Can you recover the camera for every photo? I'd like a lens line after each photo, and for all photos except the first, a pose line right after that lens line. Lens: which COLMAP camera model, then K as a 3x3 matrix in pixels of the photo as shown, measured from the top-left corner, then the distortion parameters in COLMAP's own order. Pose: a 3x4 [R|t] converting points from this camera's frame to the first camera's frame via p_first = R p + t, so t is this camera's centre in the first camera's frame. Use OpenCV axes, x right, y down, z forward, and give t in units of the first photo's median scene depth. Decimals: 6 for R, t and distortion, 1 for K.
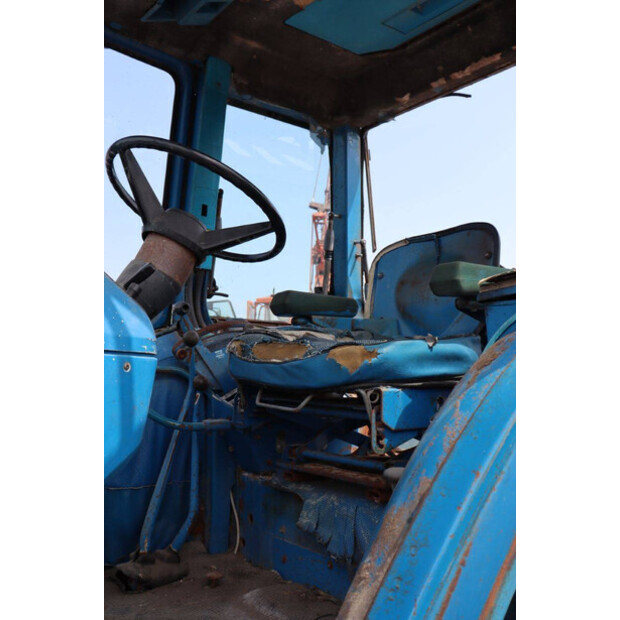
lens RADIAL K [[626.4, 0, 312.1], [0, 626.4, 308.9], [0, 0, 1]] dist [-0.072846, 0.000000]
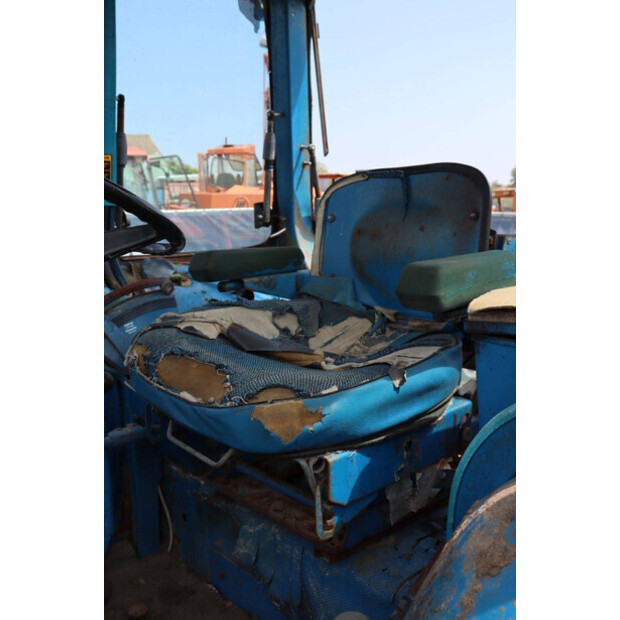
lens RADIAL K [[626.4, 0, 306.4], [0, 626.4, 310.7], [0, 0, 1]] dist [-0.072846, 0.000000]
pose [[0.998133, -0.036281, 0.049138, 0.037928], [0.022620, 0.966838, 0.254385, -0.147598], [-0.056738, -0.252799, 0.965854, 0.235578]]
